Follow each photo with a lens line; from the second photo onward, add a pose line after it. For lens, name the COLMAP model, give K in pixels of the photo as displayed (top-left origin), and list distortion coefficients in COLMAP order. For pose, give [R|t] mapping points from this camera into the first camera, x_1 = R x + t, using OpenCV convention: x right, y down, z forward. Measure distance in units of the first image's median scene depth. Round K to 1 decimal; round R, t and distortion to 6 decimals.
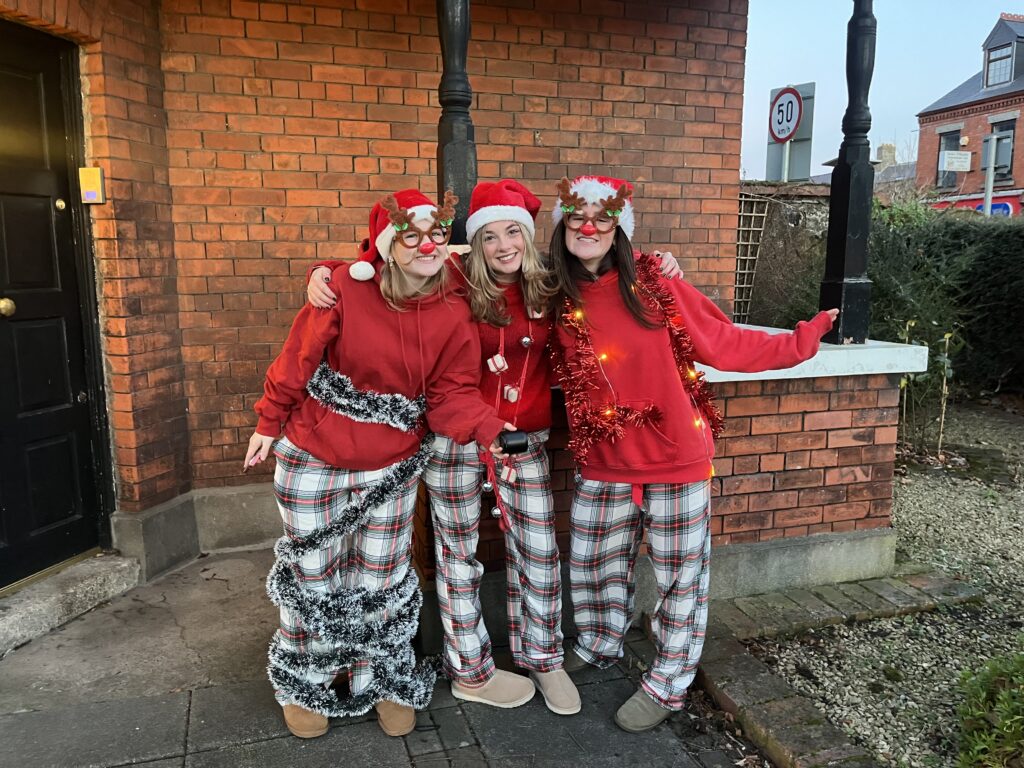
lens RADIAL K [[772.6, 0, 512.2], [0, 772.6, 385.6], [0, 0, 1]] dist [0.014421, 0.000604]
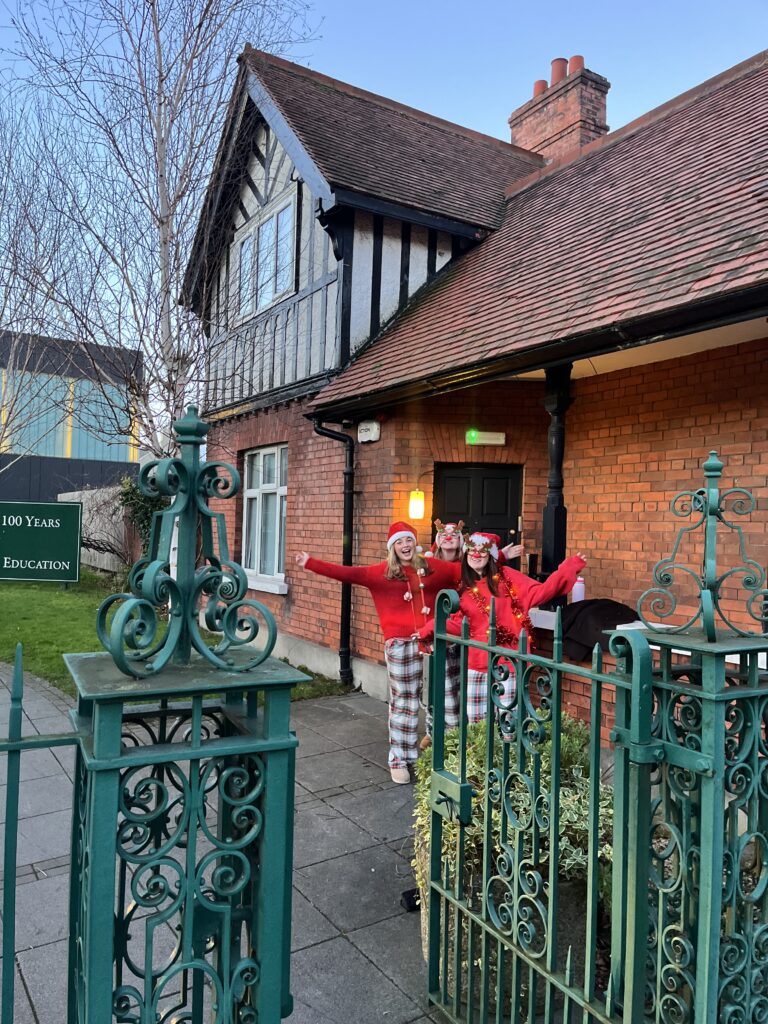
lens RADIAL K [[772.6, 0, 383.7], [0, 772.6, 513.9], [0, 0, 1]] dist [0.014421, 0.000604]
pose [[0.229038, -0.010522, -0.973361, 1.383256], [-0.169173, 0.984294, -0.050447, -0.088700], [0.958604, 0.176221, 0.223661, 0.075761]]
